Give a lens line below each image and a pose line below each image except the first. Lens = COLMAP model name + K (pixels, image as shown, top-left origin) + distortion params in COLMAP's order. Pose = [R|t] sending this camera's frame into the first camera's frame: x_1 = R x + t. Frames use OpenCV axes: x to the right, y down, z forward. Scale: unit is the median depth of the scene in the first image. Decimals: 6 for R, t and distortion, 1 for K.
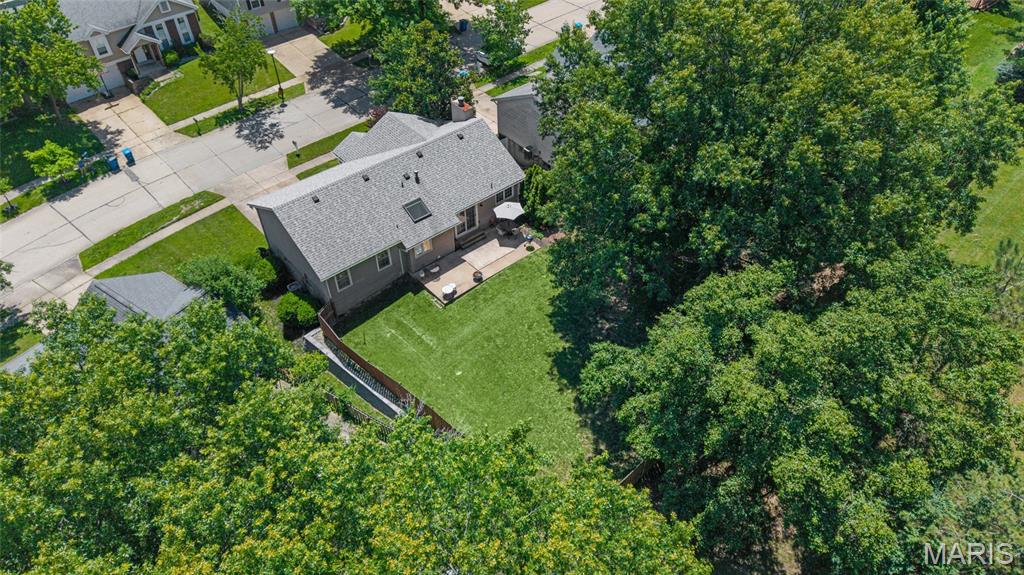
lens RADIAL K [[680.4, 0, 511.4], [0, 680.4, 285.1], [0, 0, 1]] dist [-0.003995, -0.003052]
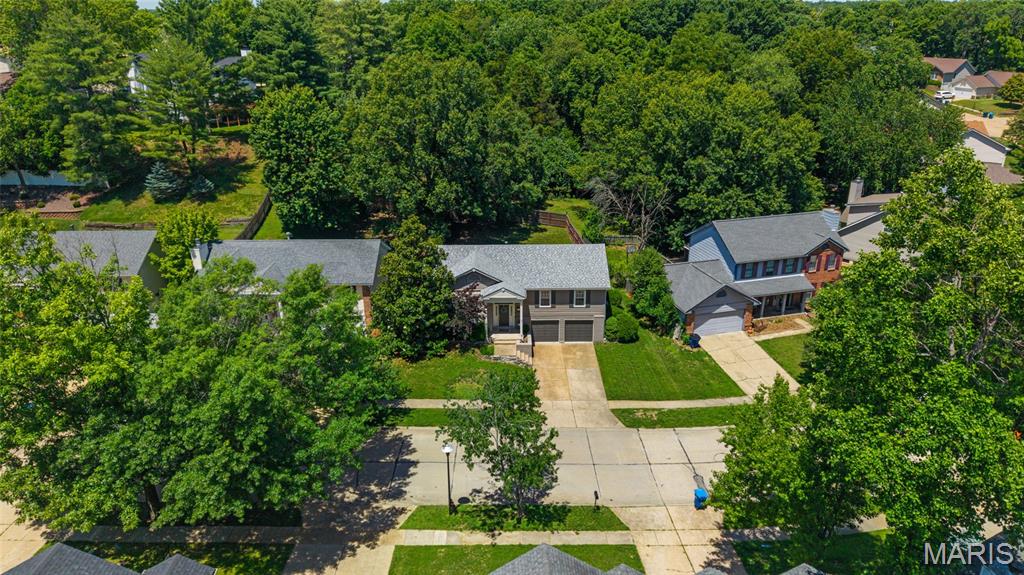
lens RADIAL K [[680.4, 0, 518.8], [0, 680.4, 289.9], [0, 0, 1]] dist [-0.003995, -0.003052]
pose [[-0.764921, -0.238713, 0.598258, -0.752030], [0.452817, 0.461267, 0.763014, -0.868433], [-0.458098, 0.854546, -0.244739, 1.023401]]
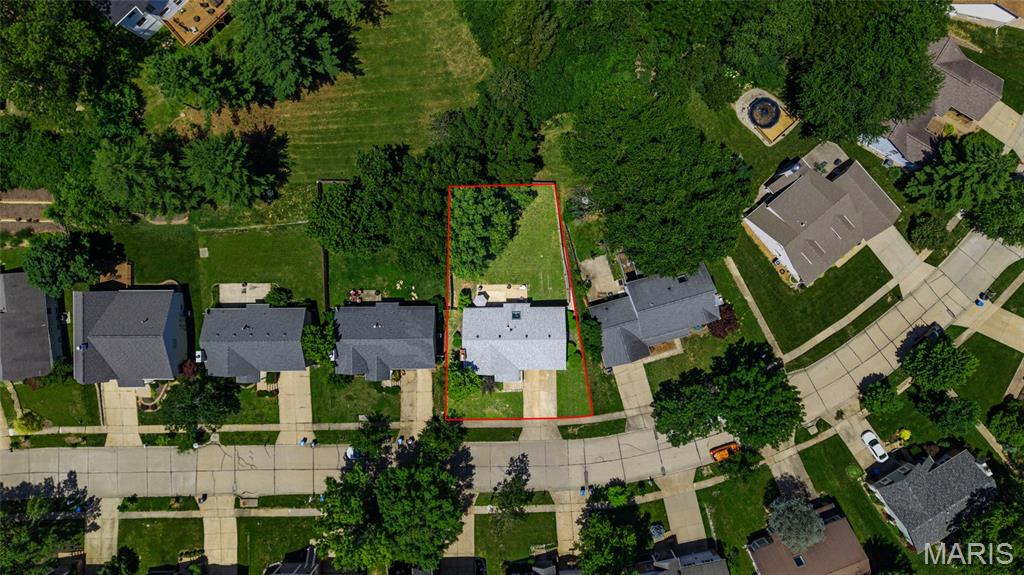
lens RADIAL K [[680.4, 0, 507.4], [0, 680.4, 285.8], [0, 0, 1]] dist [-0.003995, -0.003052]
pose [[-0.764253, -0.644655, 0.018365, -0.062659], [0.452955, -0.516282, 0.726832, -1.310019], [-0.459074, 0.563802, 0.686570, -0.512160]]
